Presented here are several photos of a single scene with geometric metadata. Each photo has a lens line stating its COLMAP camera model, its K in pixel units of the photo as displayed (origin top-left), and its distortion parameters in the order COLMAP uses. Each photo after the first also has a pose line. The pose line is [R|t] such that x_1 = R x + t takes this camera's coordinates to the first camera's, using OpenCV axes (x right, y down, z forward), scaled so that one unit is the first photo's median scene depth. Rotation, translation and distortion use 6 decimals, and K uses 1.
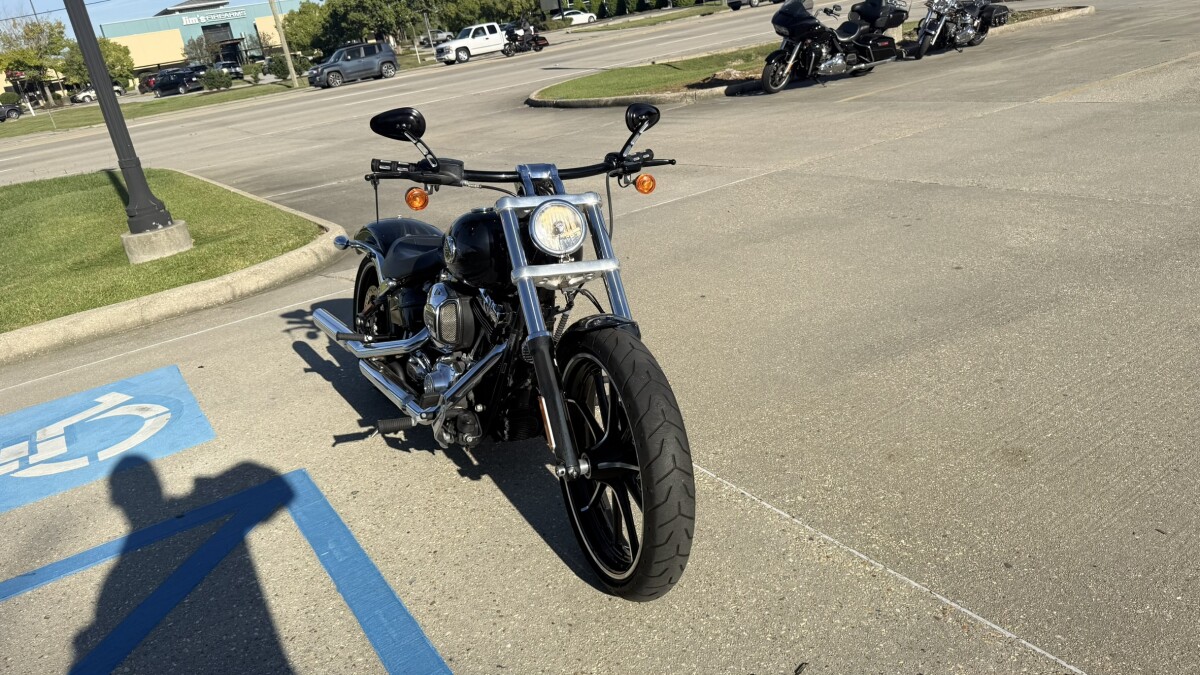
lens RADIAL K [[835.8, 0, 601.6], [0, 835.8, 330.6], [0, 0, 1]] dist [0.091920, -0.145922]
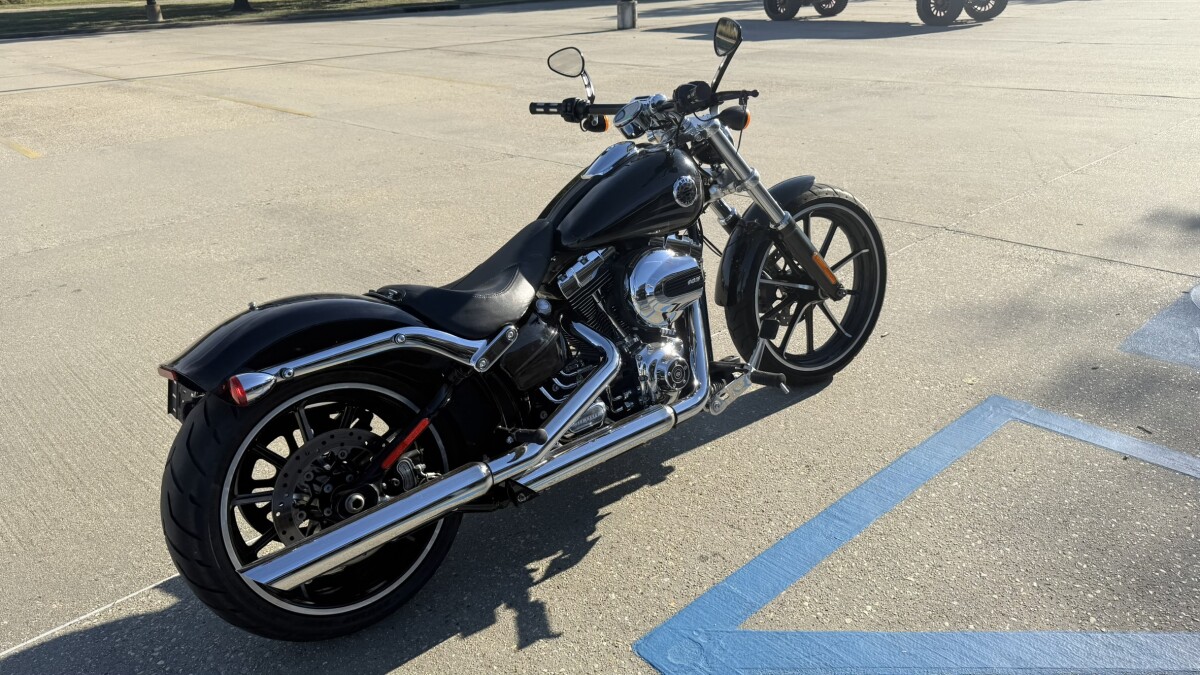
lens RADIAL K [[831.7, 0, 600.0], [0, 831.7, 337.5], [0, 0, 1]] dist [0.047840, -0.055639]
pose [[-0.137693, -0.267416, 0.953692, -0.857118], [0.392201, 0.869441, 0.300418, -0.215467], [-0.909516, 0.415405, -0.014834, 0.937220]]
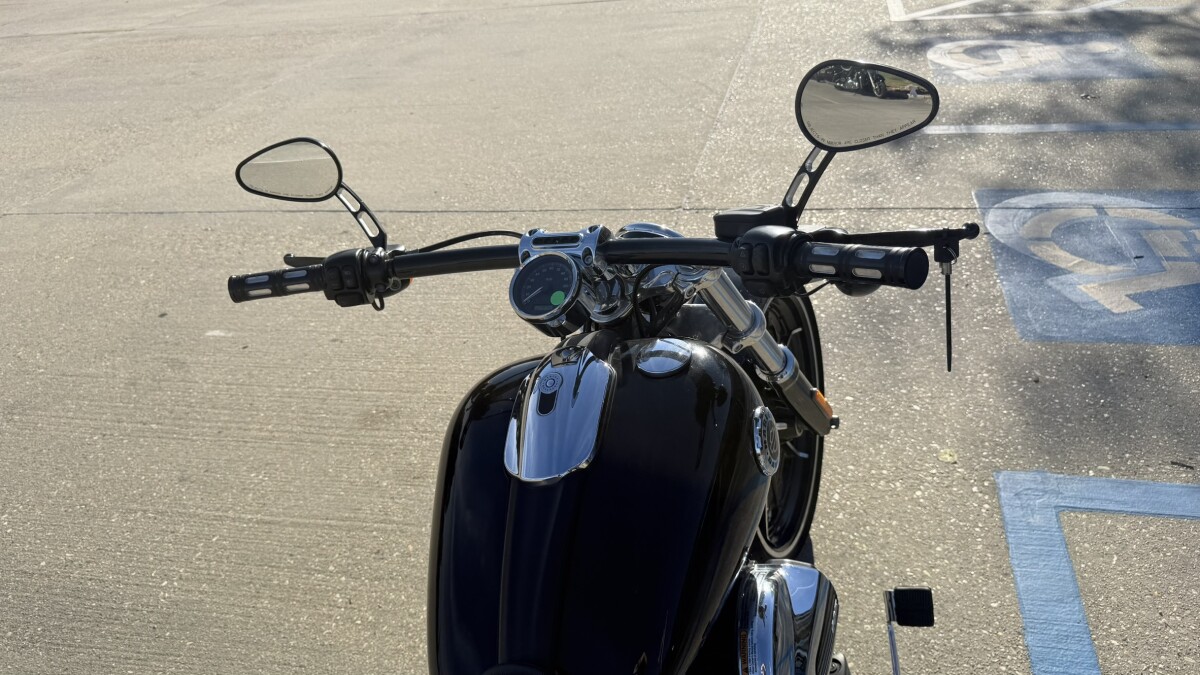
lens RADIAL K [[841.5, 0, 601.5], [0, 841.5, 323.7], [0, 0, 1]] dist [-0.021228, 0.003172]
pose [[-0.652530, -0.198483, 0.731306, -0.325663], [0.417621, 0.711093, 0.565632, -0.321205], [-0.632295, 0.674501, -0.381119, 0.938102]]
